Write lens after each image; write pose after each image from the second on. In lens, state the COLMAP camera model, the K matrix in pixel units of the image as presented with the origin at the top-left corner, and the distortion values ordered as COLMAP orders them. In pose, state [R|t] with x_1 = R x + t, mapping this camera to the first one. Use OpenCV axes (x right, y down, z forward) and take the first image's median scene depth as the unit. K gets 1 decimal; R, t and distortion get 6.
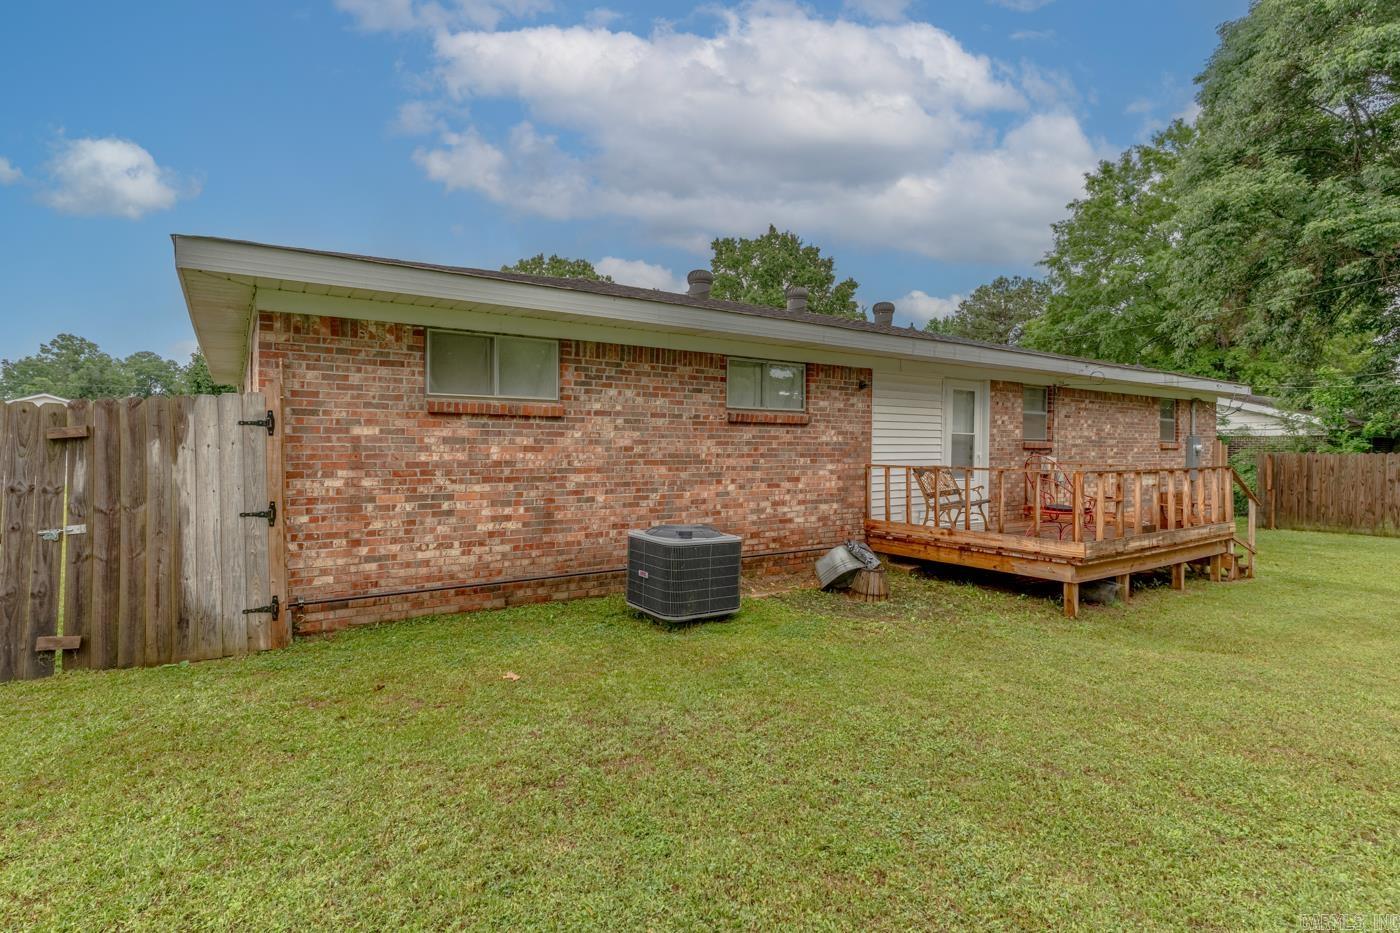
lens RADIAL K [[686.9, 0, 681.3], [0, 686.9, 451.6], [0, 0, 1]] dist [0.003060, -0.000006]
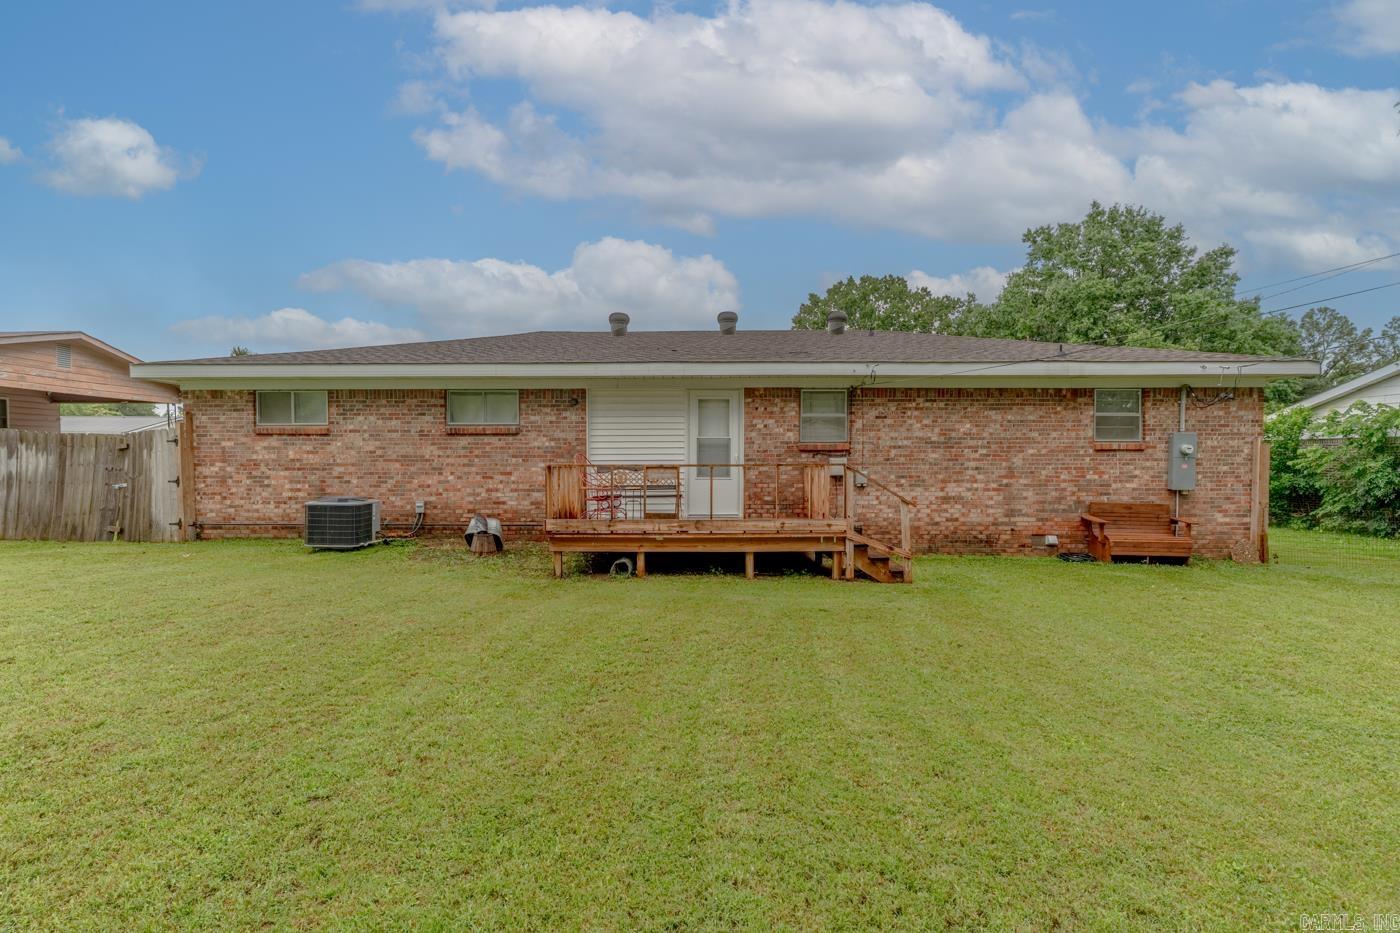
lens RADIAL K [[686.9, 0, 698.4], [0, 686.9, 467.1], [0, 0, 1]] dist [0.003060, -0.000006]
pose [[0.827665, -0.001727, -0.561219, 1.464940], [0.000312, 0.999997, -0.002617, 0.035889], [0.561222, 0.001991, 0.827663, 0.069216]]
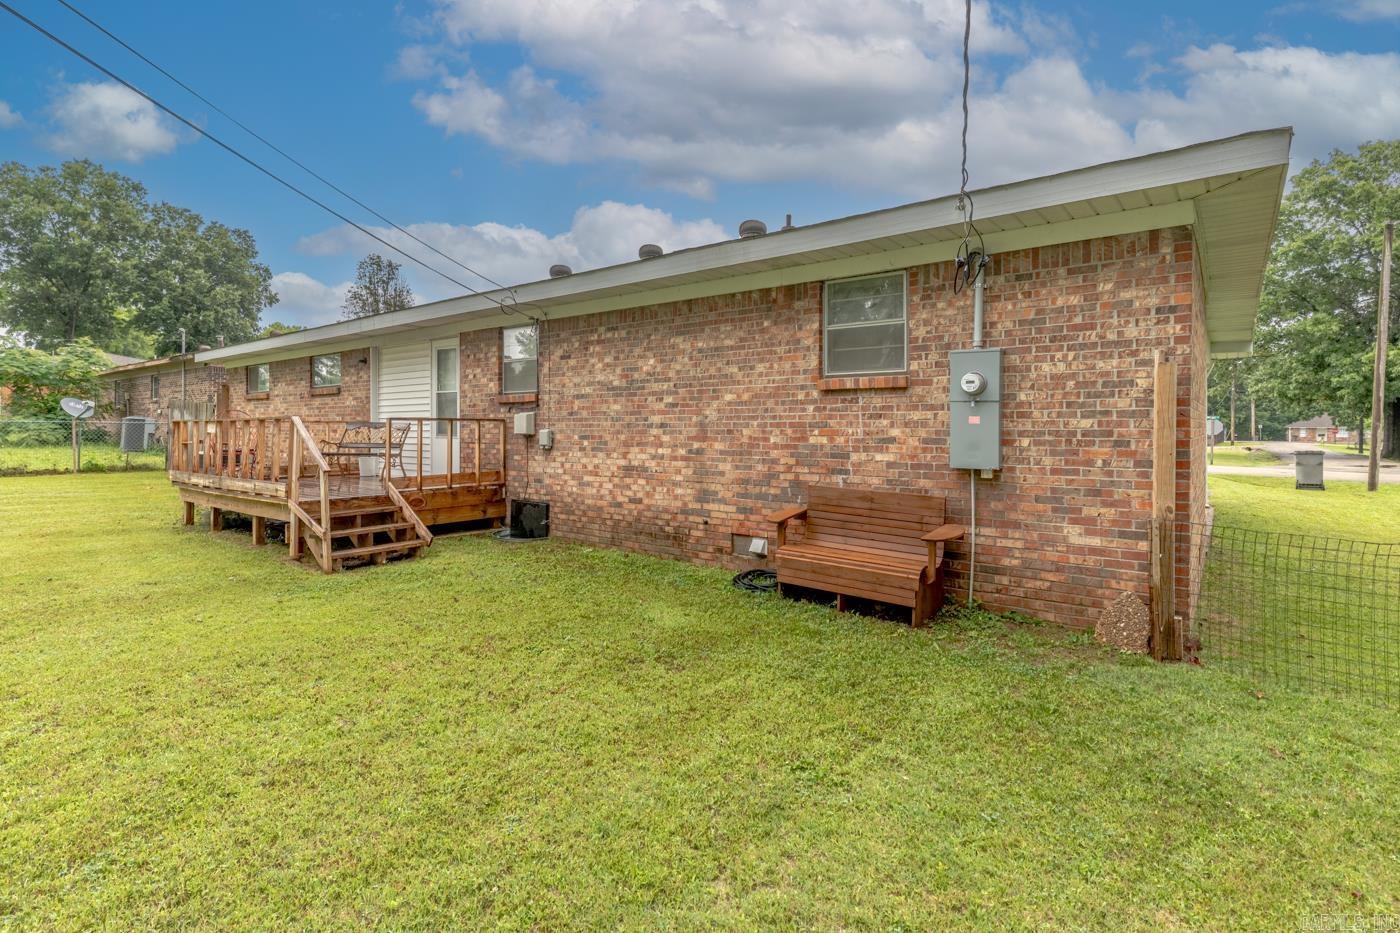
lens RADIAL K [[686.9, 0, 721.1], [0, 686.9, 423.7], [0, 0, 1]] dist [0.003060, -0.000006]
pose [[0.316963, -0.006997, -0.948412, 2.134806], [-0.001219, 0.999969, -0.007785, 0.040594], [0.948437, 0.003623, 0.316945, 1.513359]]
